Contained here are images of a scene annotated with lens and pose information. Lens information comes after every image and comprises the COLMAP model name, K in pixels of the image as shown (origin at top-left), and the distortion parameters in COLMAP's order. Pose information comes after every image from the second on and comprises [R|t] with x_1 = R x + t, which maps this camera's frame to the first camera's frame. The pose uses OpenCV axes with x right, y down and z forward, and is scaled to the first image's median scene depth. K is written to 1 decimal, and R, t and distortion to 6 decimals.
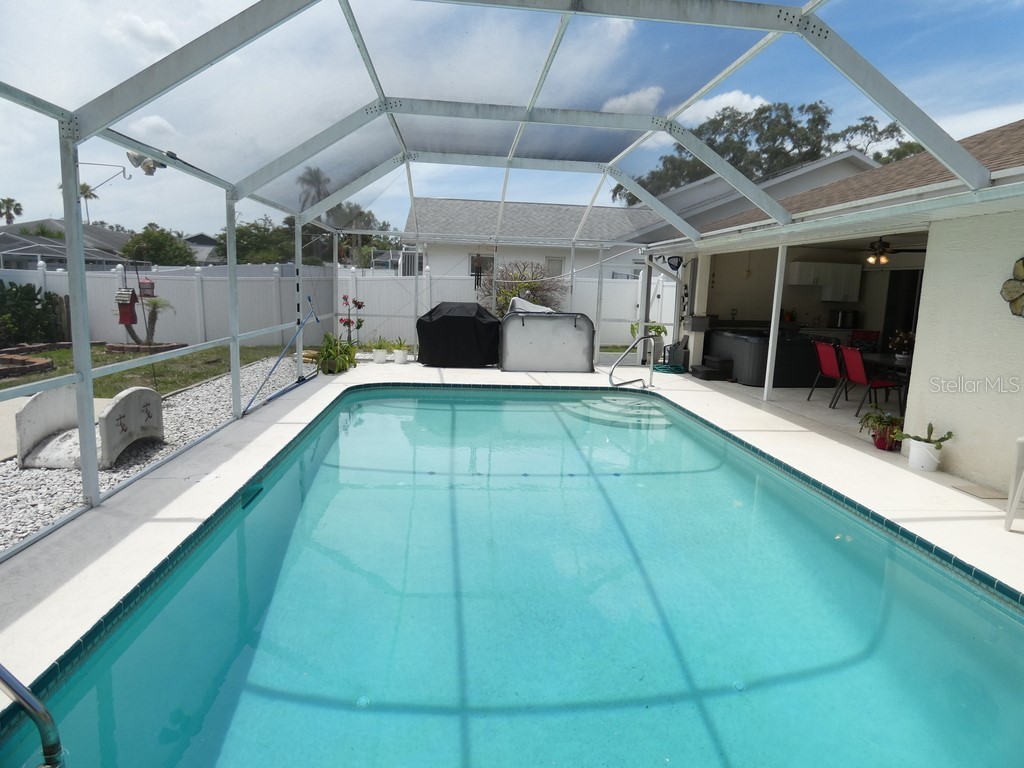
lens RADIAL K [[604.5, 0, 516.2], [0, 604.5, 386.4], [0, 0, 1]] dist [-0.009361, 0.000889]
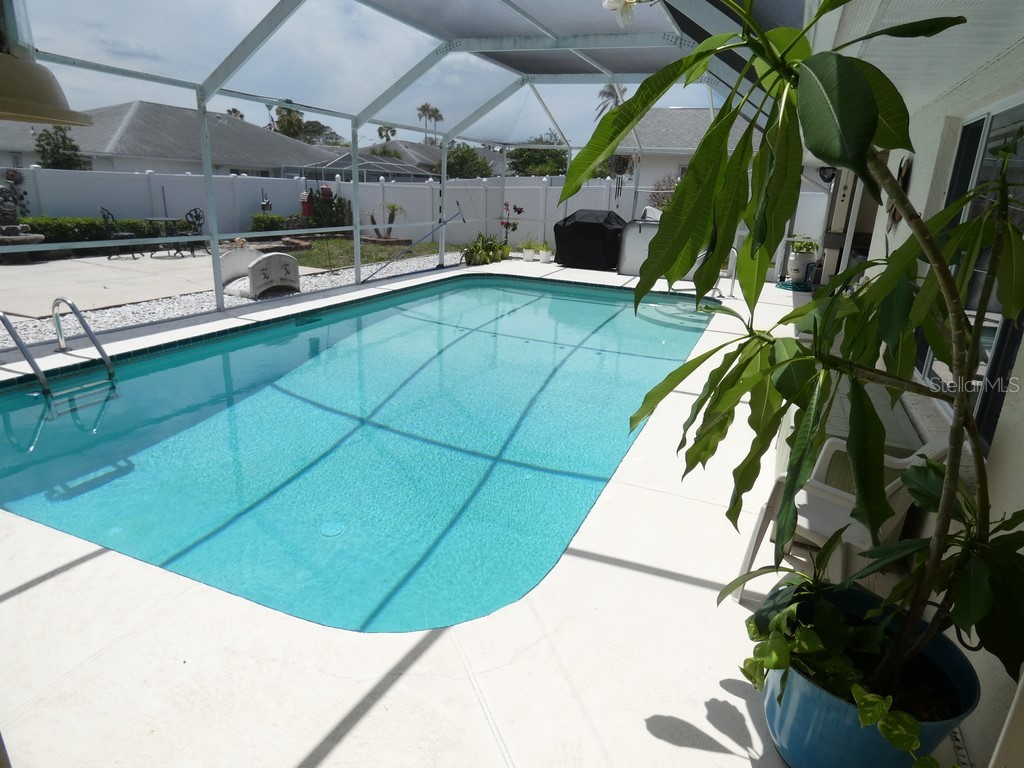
lens RADIAL K [[604.5, 0, 529.6], [0, 604.5, 384.6], [0, 0, 1]] dist [-0.009361, 0.000889]
pose [[0.883353, 0.149061, -0.444373, 0.410059], [-0.090247, 0.984433, 0.150820, 0.024669], [0.459937, -0.093124, 0.883055, -0.083663]]
